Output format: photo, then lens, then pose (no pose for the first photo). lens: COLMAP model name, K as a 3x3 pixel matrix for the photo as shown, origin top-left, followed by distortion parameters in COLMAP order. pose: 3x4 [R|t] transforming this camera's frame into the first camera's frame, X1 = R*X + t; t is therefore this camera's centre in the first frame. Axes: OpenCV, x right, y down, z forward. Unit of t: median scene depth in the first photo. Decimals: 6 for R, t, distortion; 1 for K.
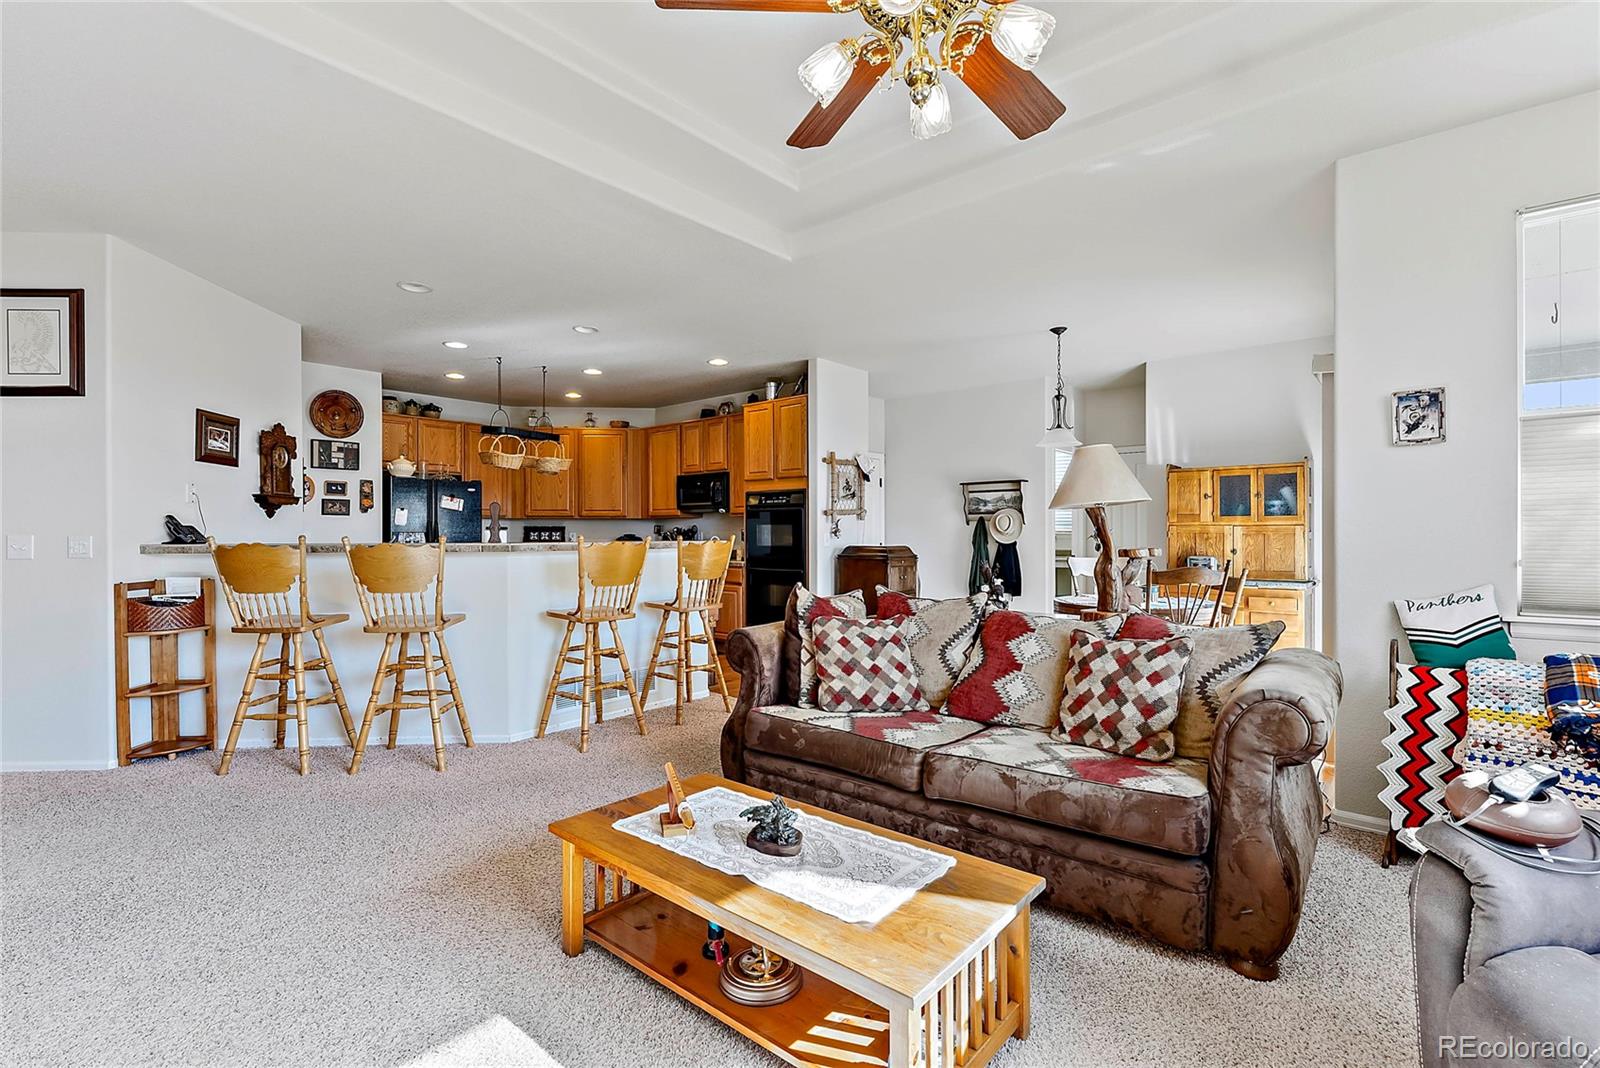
lens RADIAL K [[732.1, 0, 798.1], [0, 732.1, 511.0], [0, 0, 1]] dist [-0.000920, -0.000895]
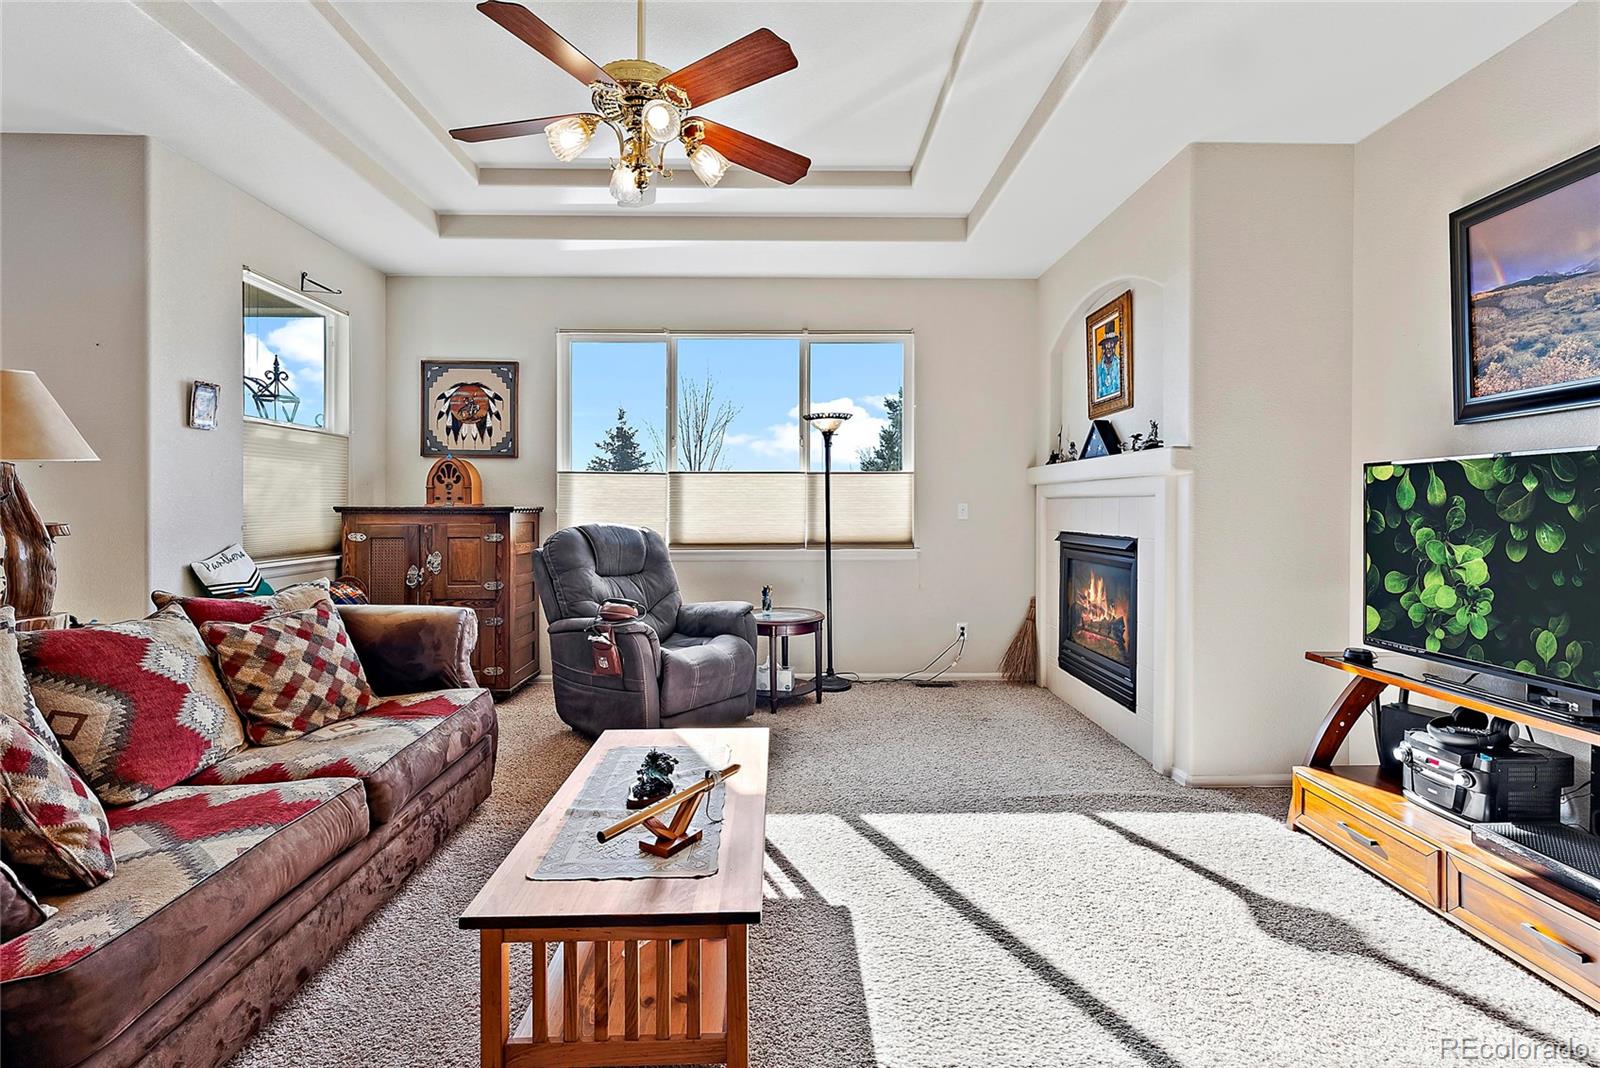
lens RADIAL K [[732.1, 0, 798.1], [0, 732.1, 511.0], [0, 0, 1]] dist [-0.000920, -0.000895]
pose [[-0.673305, -0.000586, 0.739365, -0.280433], [-0.020305, 0.999637, -0.017699, 0.018202], [-0.739086, -0.026929, -0.673073, 0.465274]]
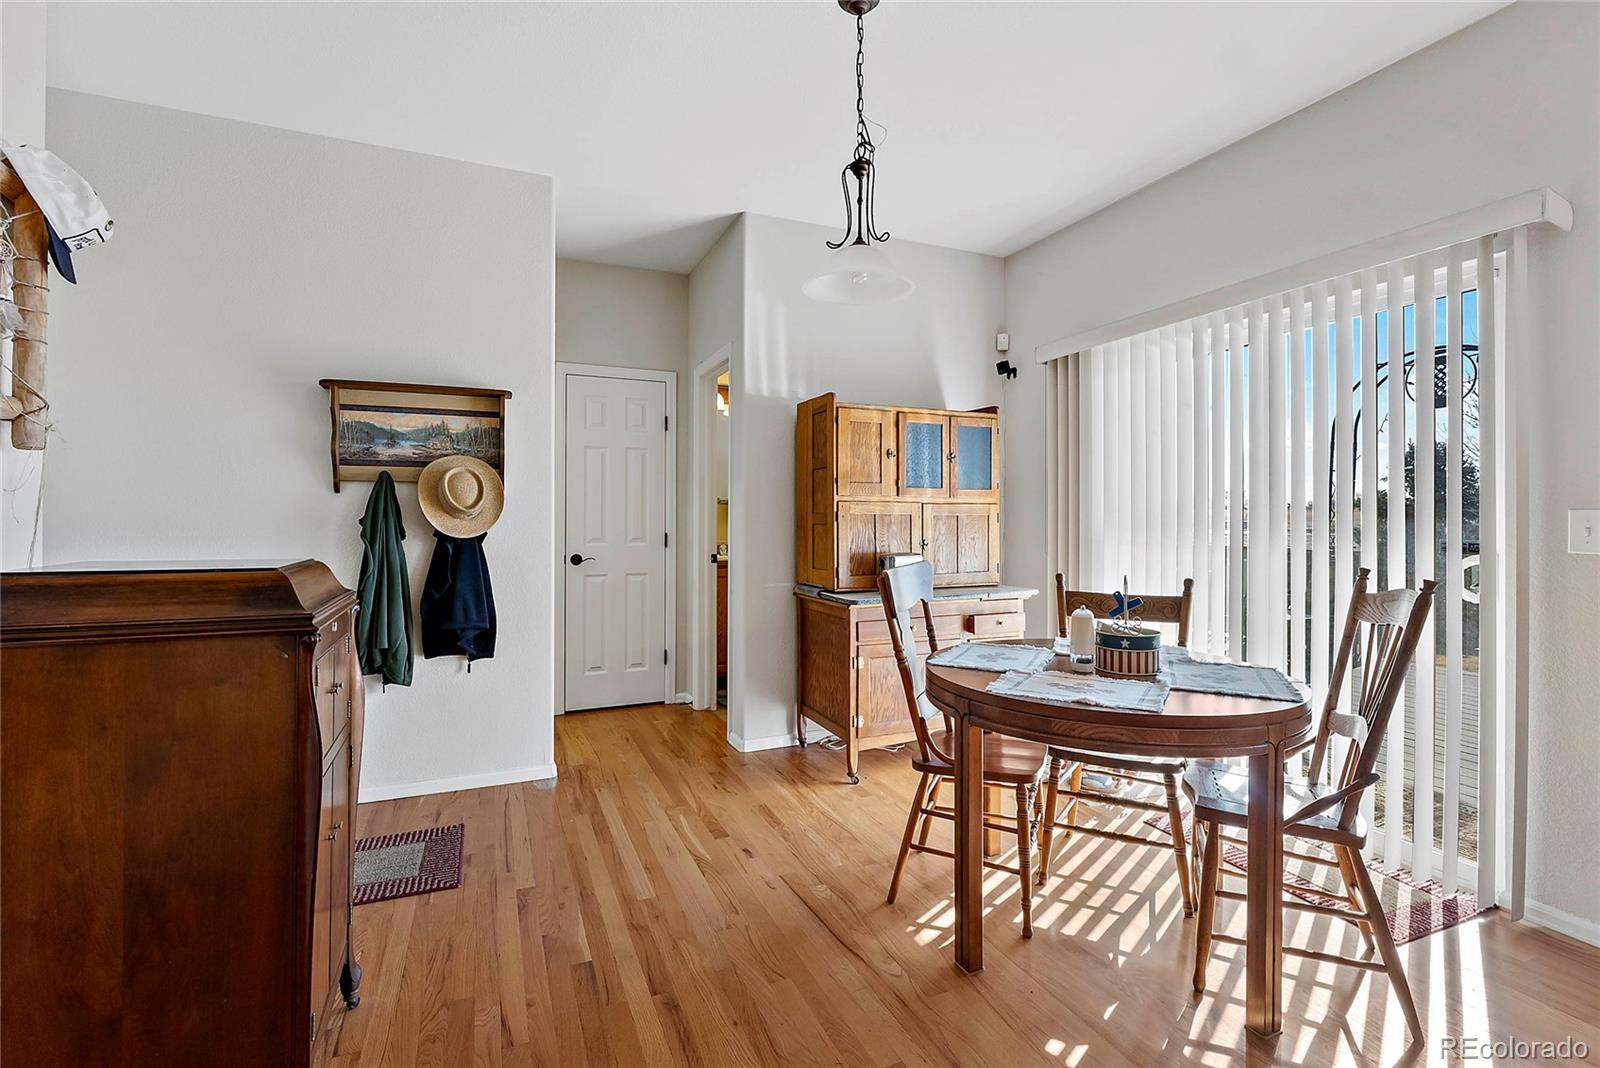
lens RADIAL K [[724.8, 0, 804.1], [0, 724.8, 524.2], [0, 0, 1]] dist [0.000666, 0.000257]
pose [[0.429606, -0.003137, 0.903011, -0.009772], [-0.029168, 0.999424, 0.017349, 0.025992], [-0.902545, -0.033793, 0.429267, 0.709791]]
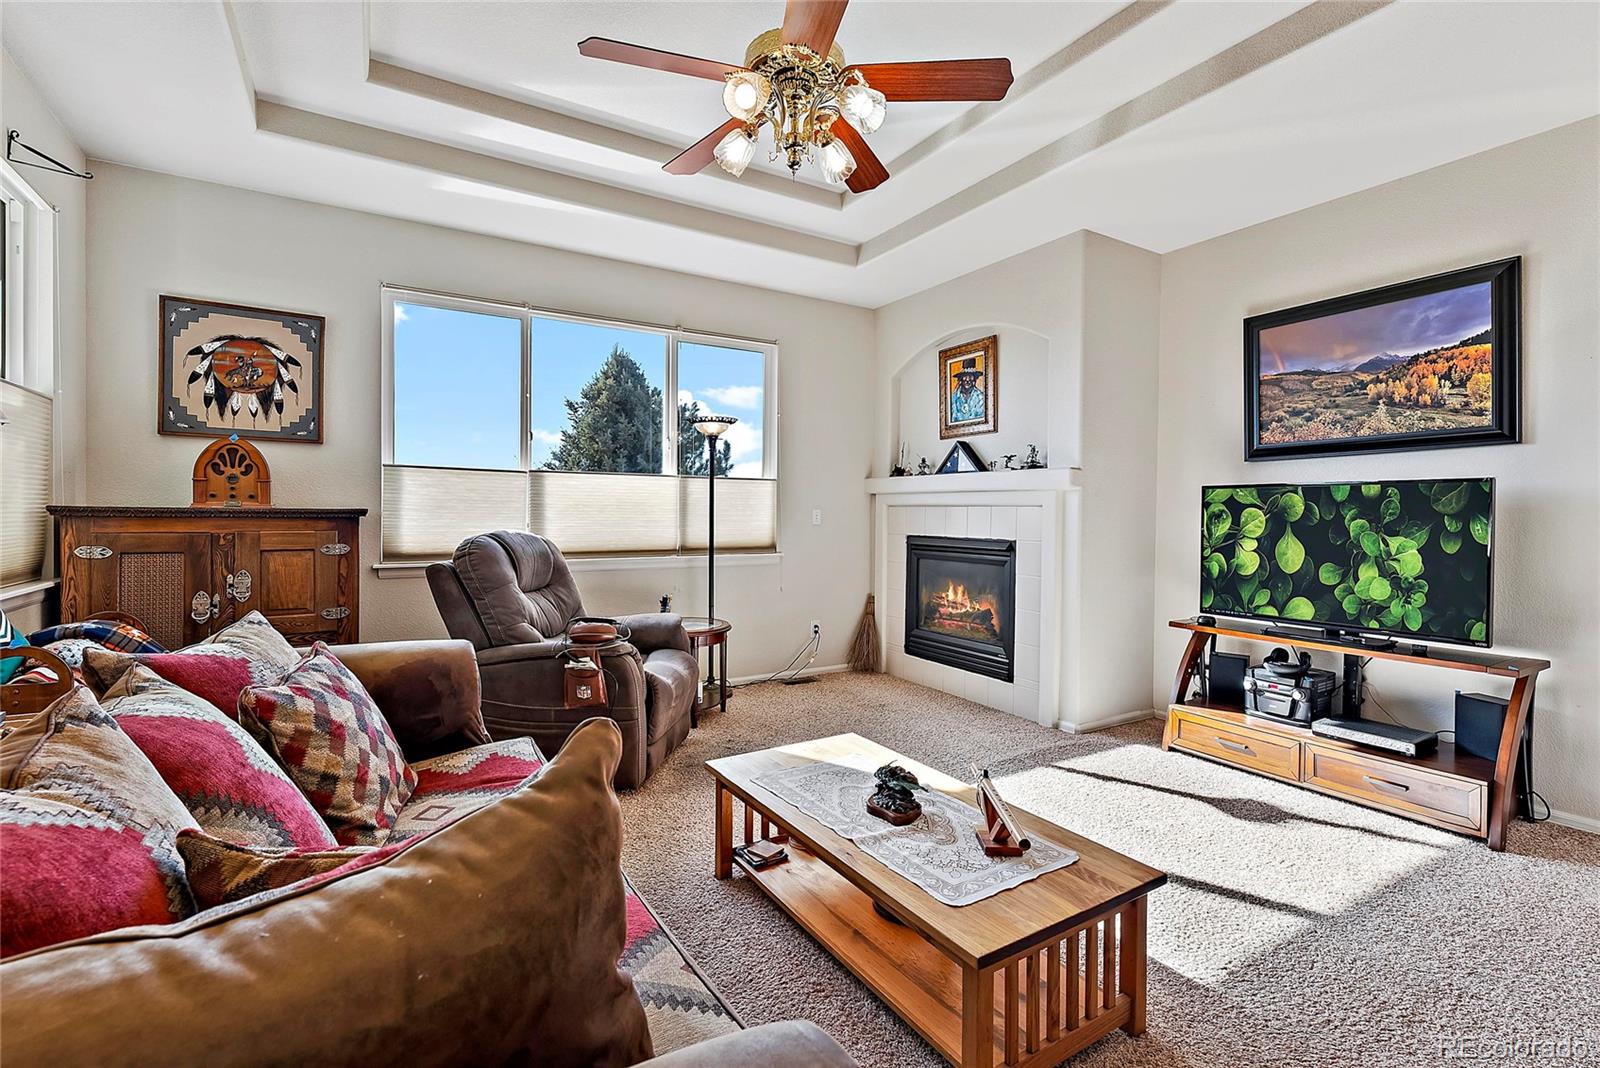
lens RADIAL K [[724.8, 0, 804.1], [0, 724.8, 524.2], [0, 0, 1]] dist [0.000666, 0.000257]
pose [[-0.955229, -0.009537, 0.295715, -0.060791], [-0.014649, 0.999779, -0.015077, 0.021674], [-0.295506, -0.018734, -0.955157, 0.599148]]
